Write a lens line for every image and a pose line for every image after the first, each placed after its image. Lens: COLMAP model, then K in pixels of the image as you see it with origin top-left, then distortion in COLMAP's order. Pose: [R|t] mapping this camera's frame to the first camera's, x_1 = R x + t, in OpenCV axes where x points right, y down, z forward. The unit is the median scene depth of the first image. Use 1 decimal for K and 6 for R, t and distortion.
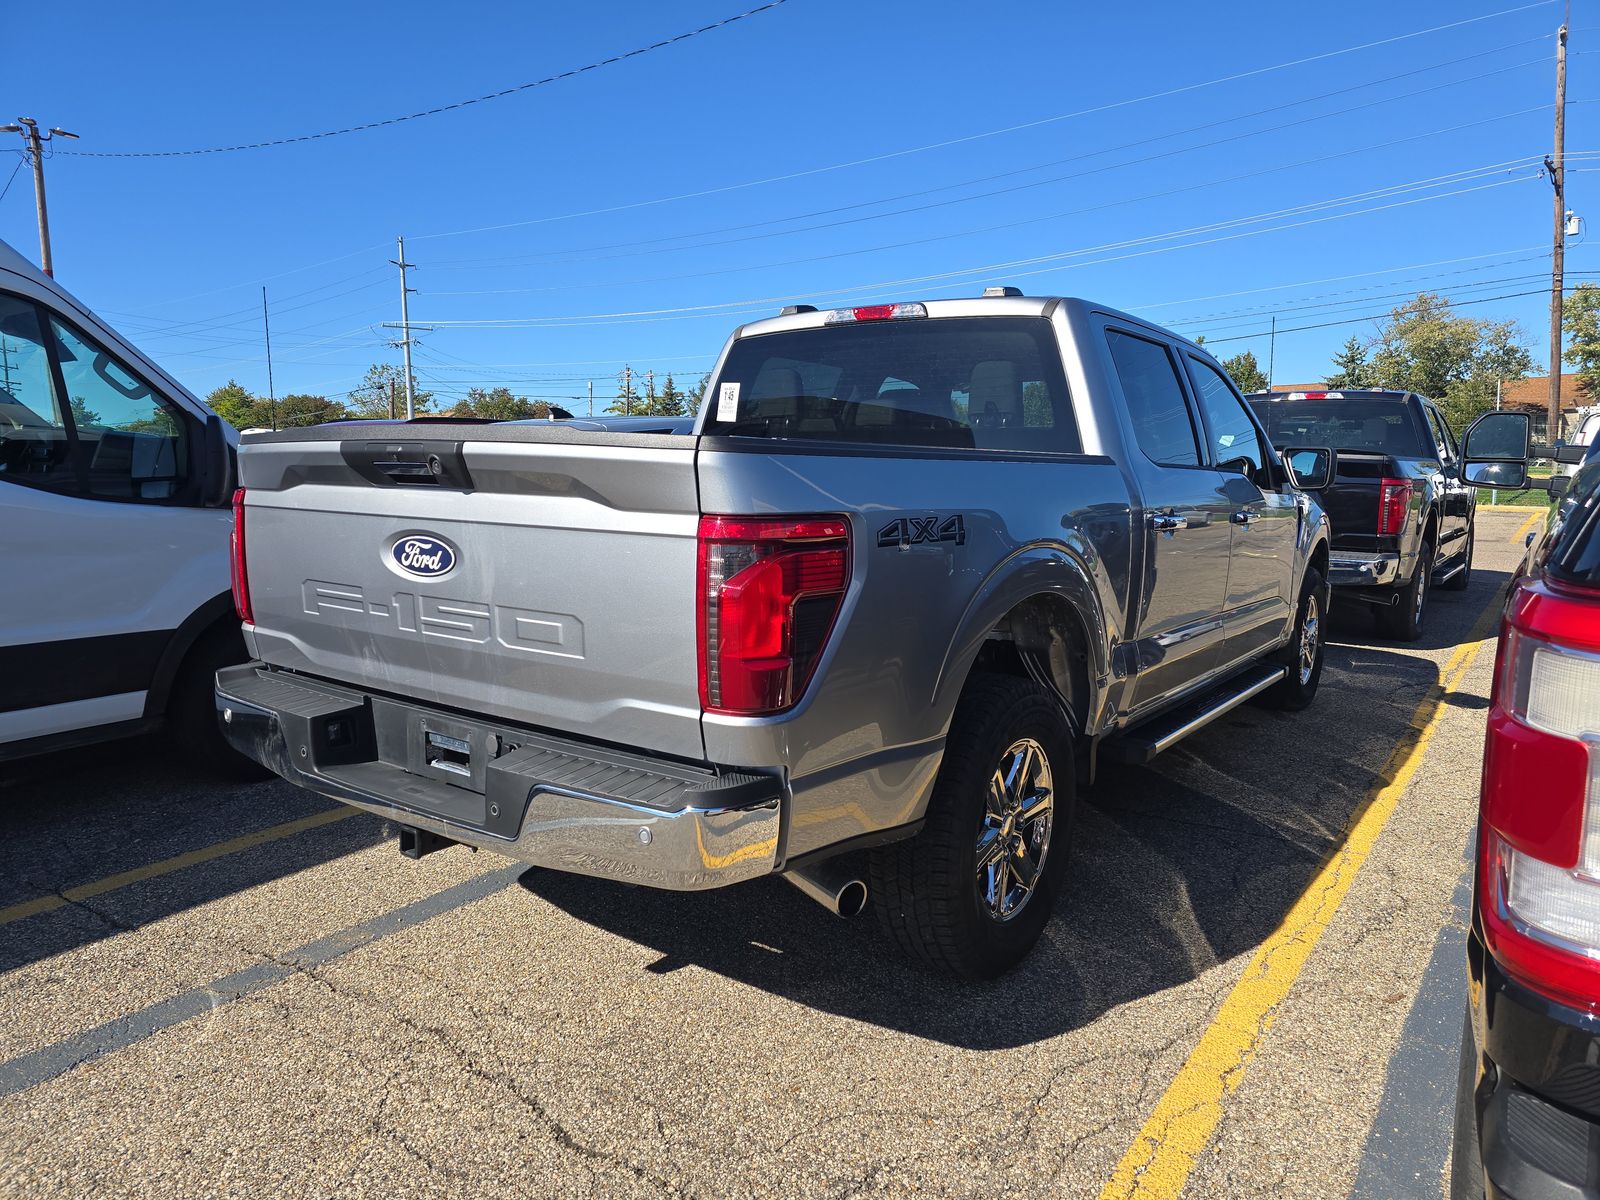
lens RADIAL K [[1070.8, 0, 794.6], [0, 1070.8, 597.9], [0, 0, 1]] dist [0.071763, -0.070869]
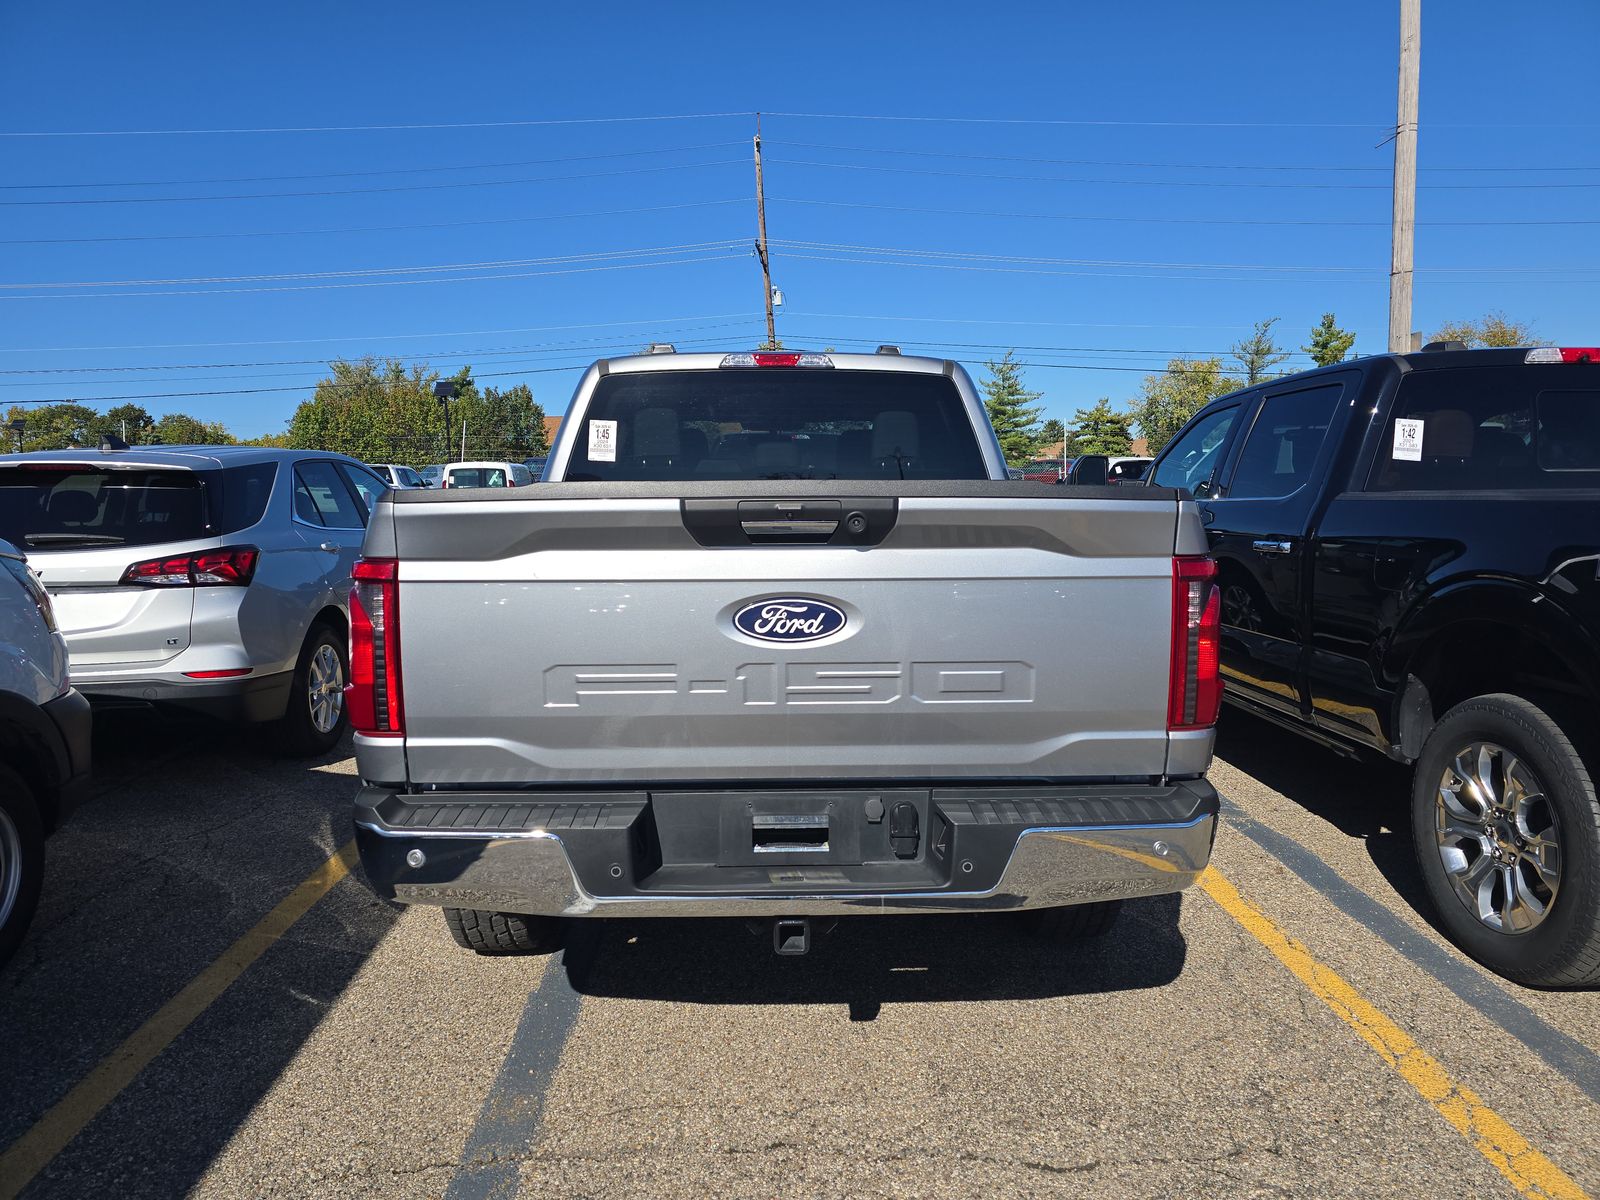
lens RADIAL K [[1070.8, 0, 794.6], [0, 1070.8, 597.9], [0, 0, 1]] dist [0.071763, -0.070869]
pose [[0.789105, -0.076698, 0.609451, -0.786125], [0.090916, 0.995830, 0.007608, -0.056625], [-0.607493, 0.049405, 0.792787, 0.239503]]
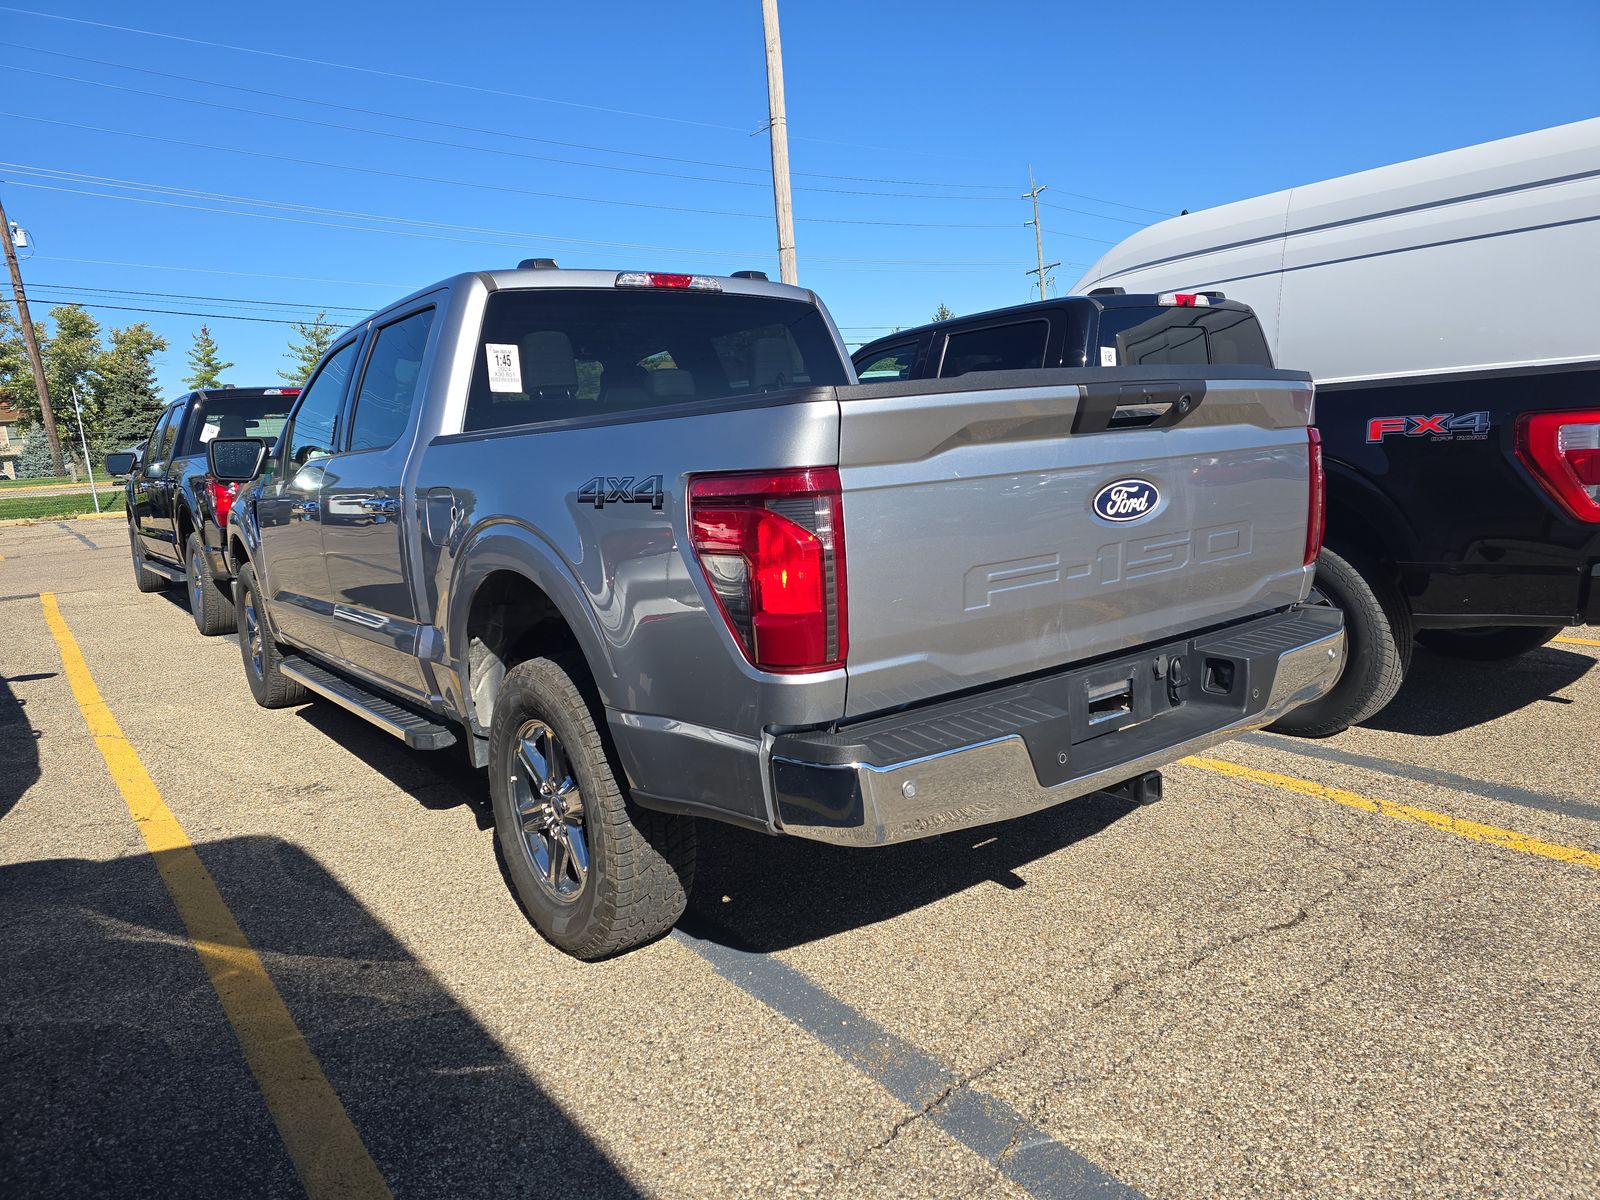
lens RADIAL K [[1070.8, 0, 794.6], [0, 1070.8, 597.9], [0, 0, 1]] dist [0.071763, -0.070869]
pose [[0.285115, -0.170261, 0.943250, -1.208497], [0.182977, 0.975667, 0.120805, -0.111217], [-0.940866, 0.138149, 0.309331, 0.871399]]
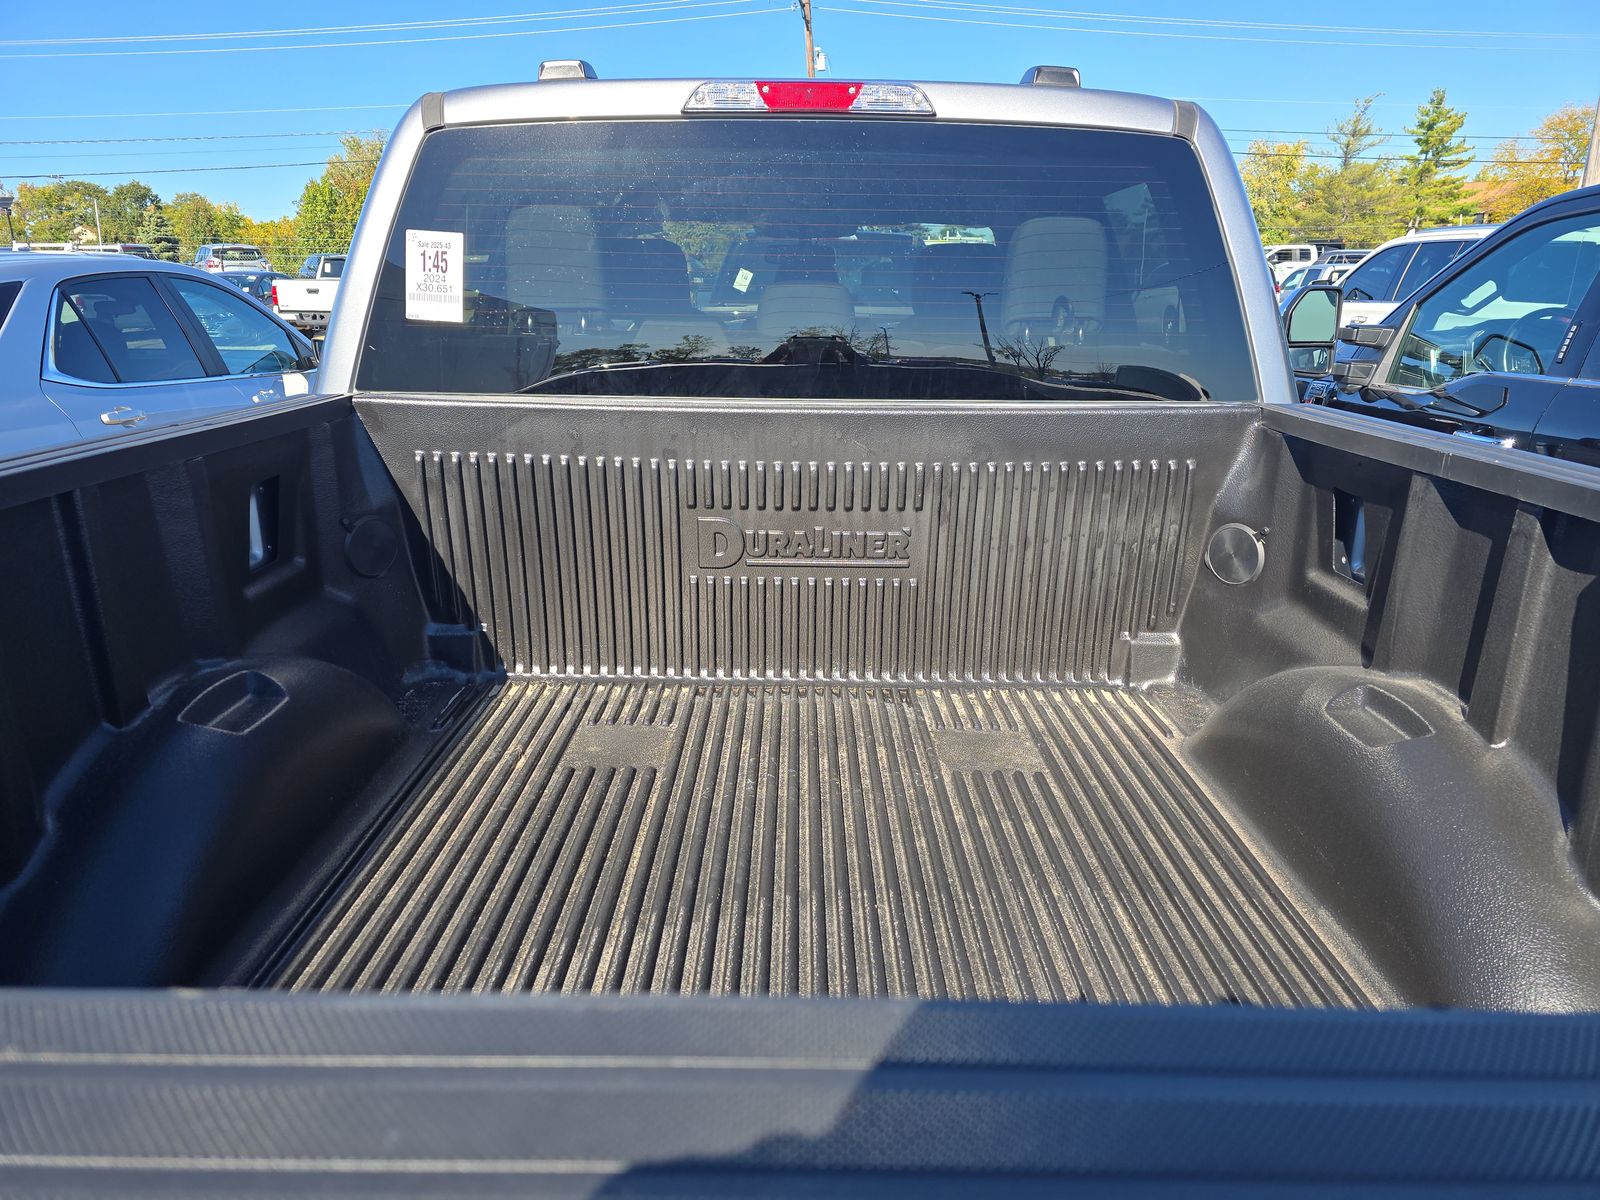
lens RADIAL K [[1070.8, 0, 794.6], [0, 1070.8, 597.9], [0, 0, 1]] dist [0.071763, -0.070869]
pose [[0.810499, -0.168157, 0.561083, -0.328035], [0.074220, 0.979668, 0.186394, -0.190977], [-0.581019, -0.109429, 0.806500, 0.823045]]
